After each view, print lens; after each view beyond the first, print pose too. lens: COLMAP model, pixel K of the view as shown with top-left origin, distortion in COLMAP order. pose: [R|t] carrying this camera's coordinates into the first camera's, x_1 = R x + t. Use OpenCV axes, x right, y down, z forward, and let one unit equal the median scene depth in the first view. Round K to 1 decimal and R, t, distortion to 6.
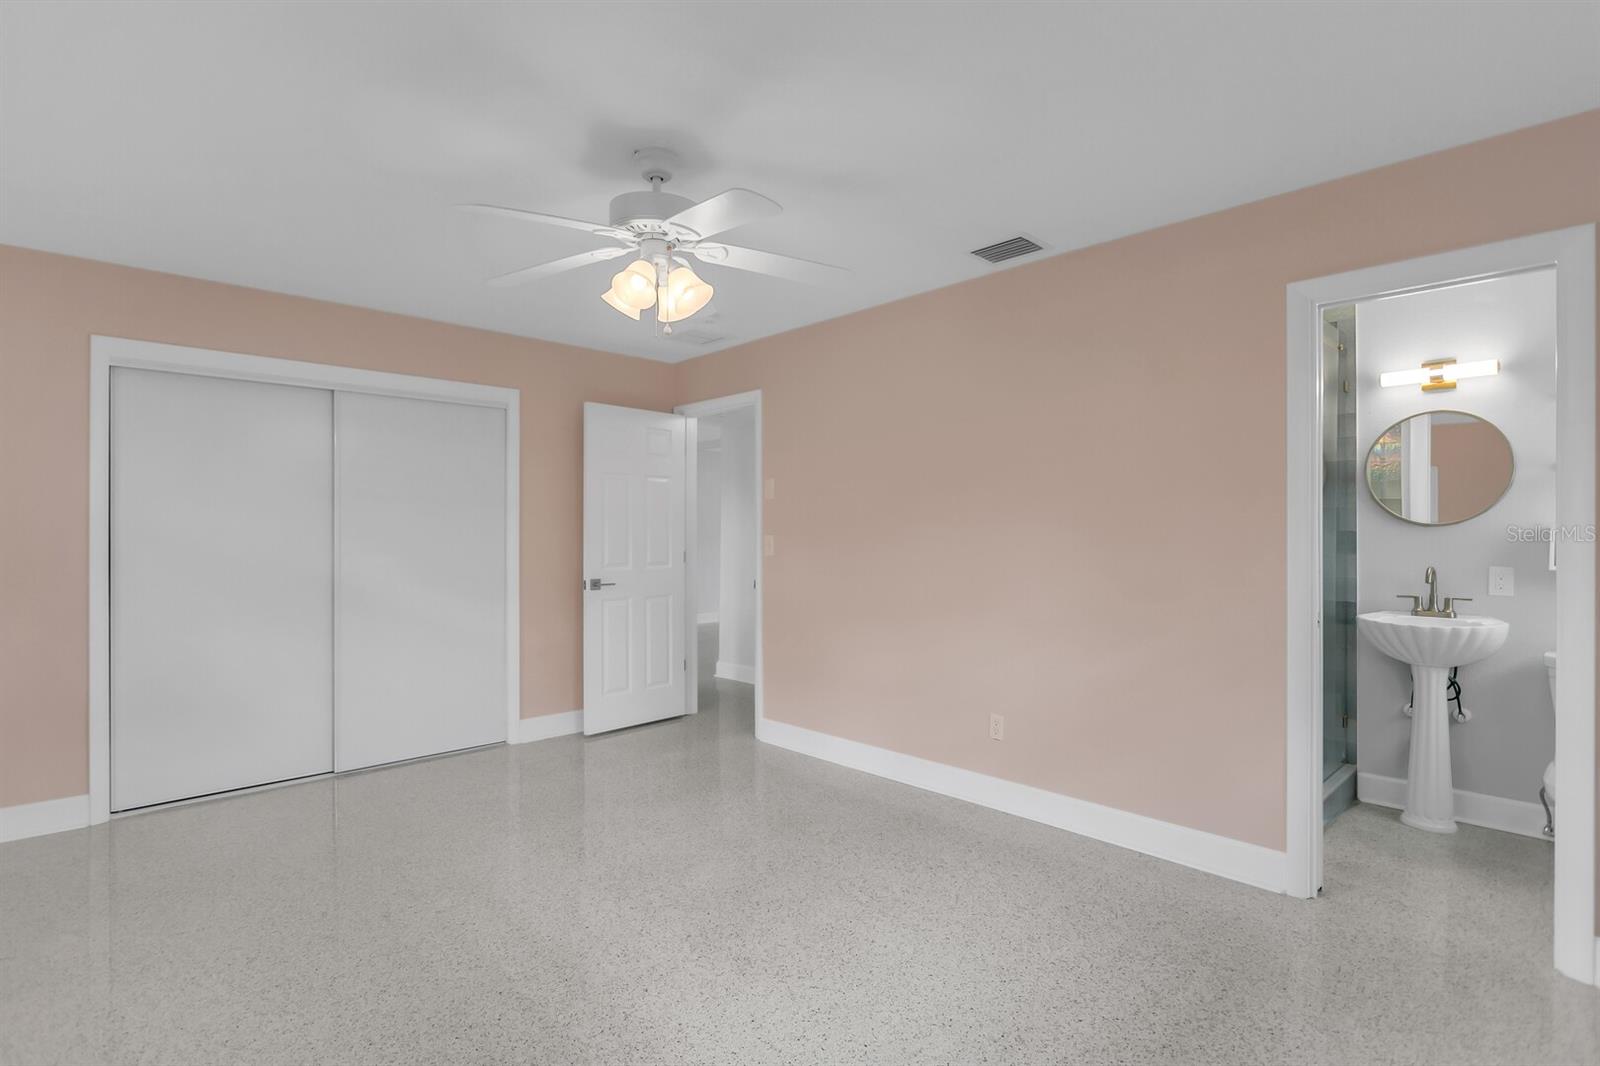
lens RADIAL K [[759.8, 0, 796.1], [0, 759.8, 537.8], [0, 0, 1]] dist [-0.001372, -0.000023]
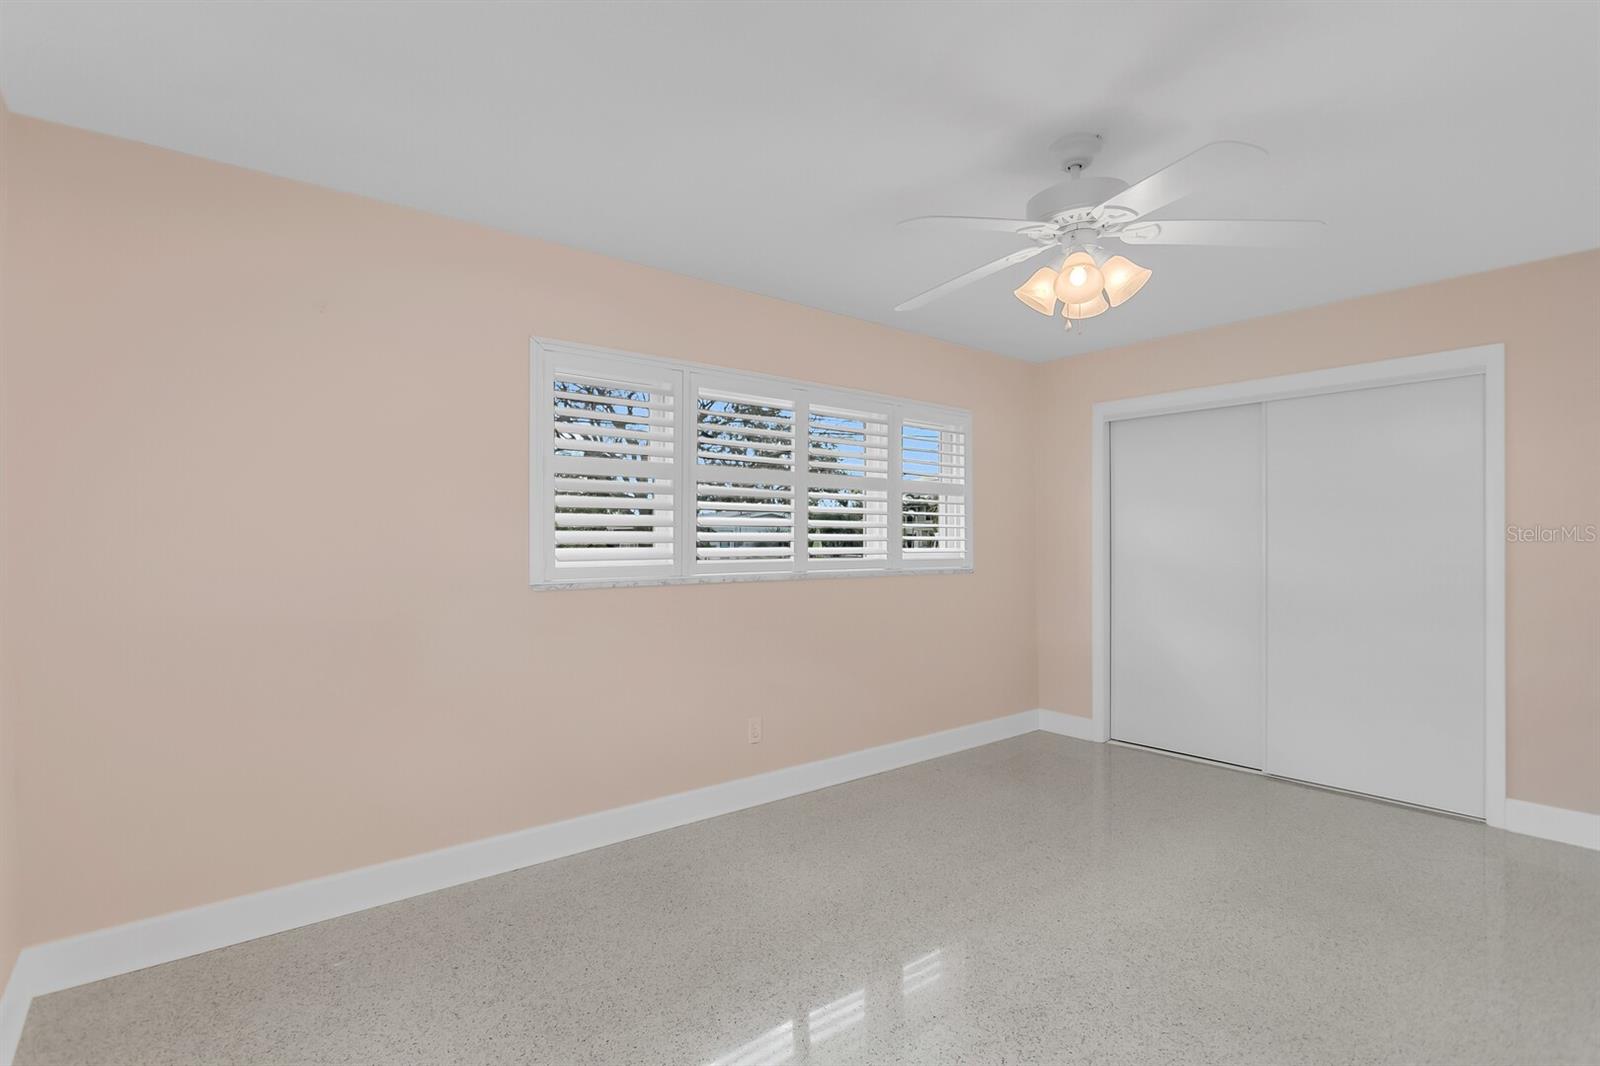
lens RADIAL K [[780.9, 0, 798.1], [0, 780.9, 529.6], [0, 0, 1]] dist [0.012731, -0.000187]
pose [[-0.063206, -0.015449, -0.997881, 0.555546], [-0.005579, 0.999870, -0.015126, -0.000013], [0.997985, 0.004611, -0.063284, 0.482714]]
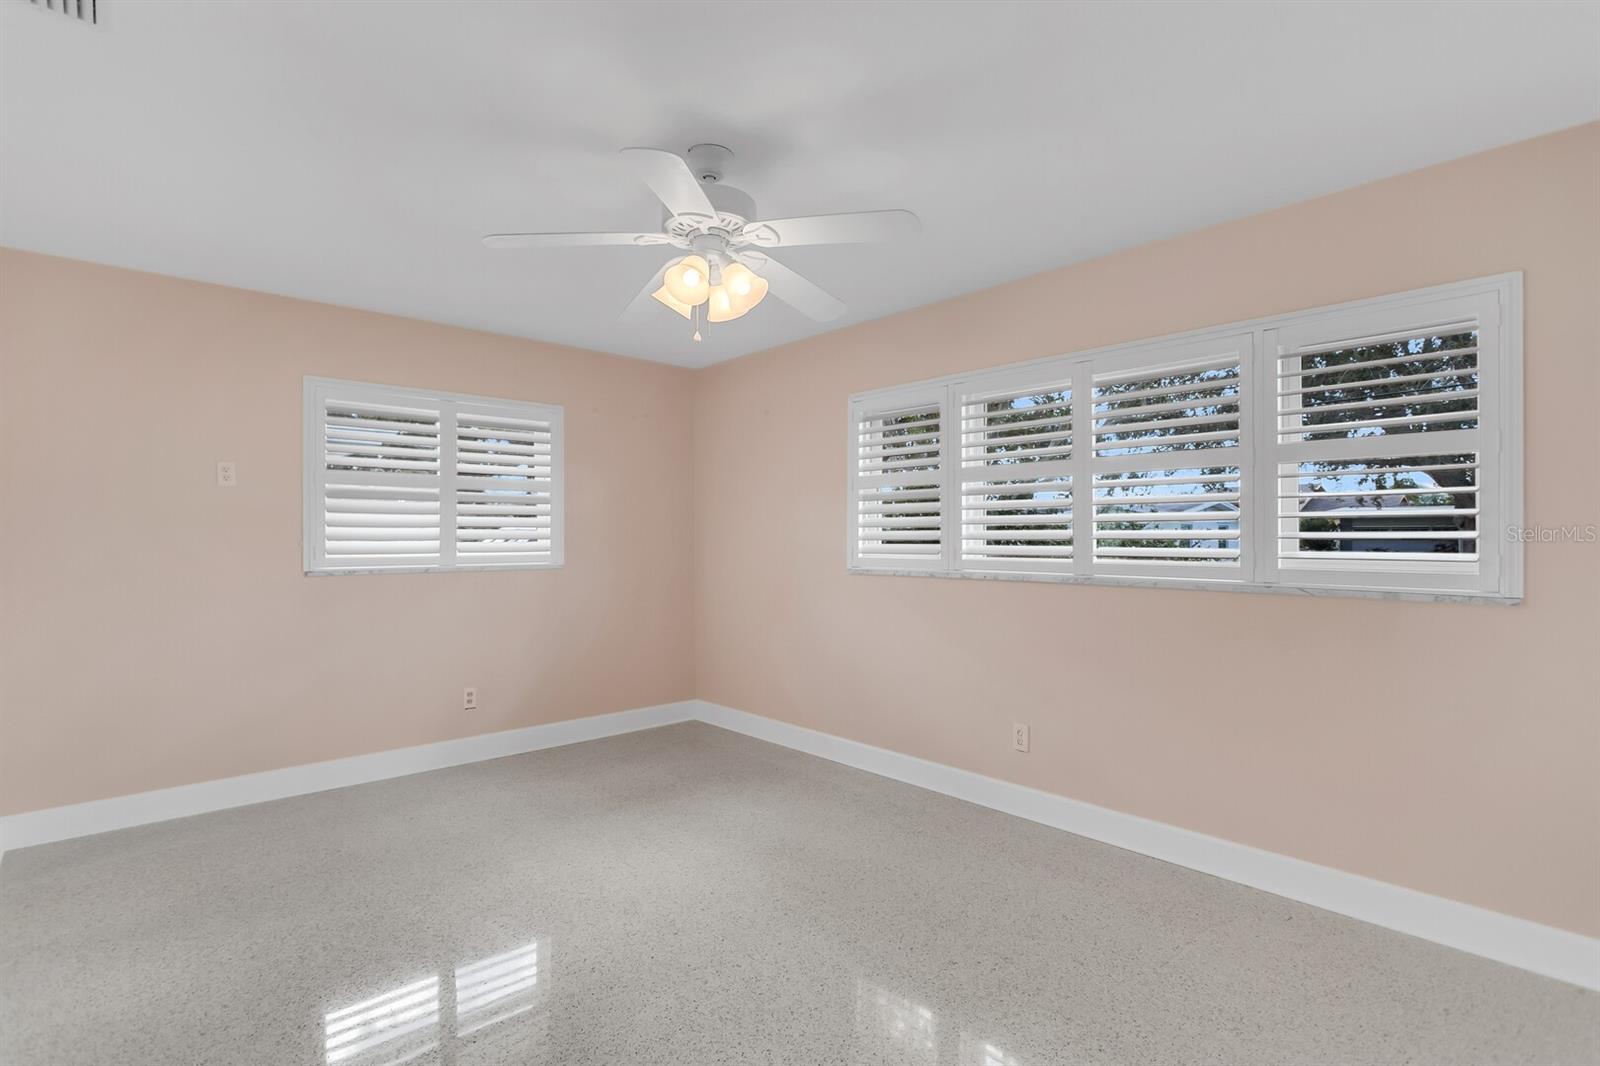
lens RADIAL K [[780.9, 0, 791.1], [0, 780.9, 531.1], [0, 0, 1]] dist [0.012731, -0.000187]
pose [[-0.999617, 0.000601, 0.027660, -0.215843], [0.000621, 1.000000, 0.000707, -0.011118], [-0.027659, 0.000724, -0.999617, 1.358861]]
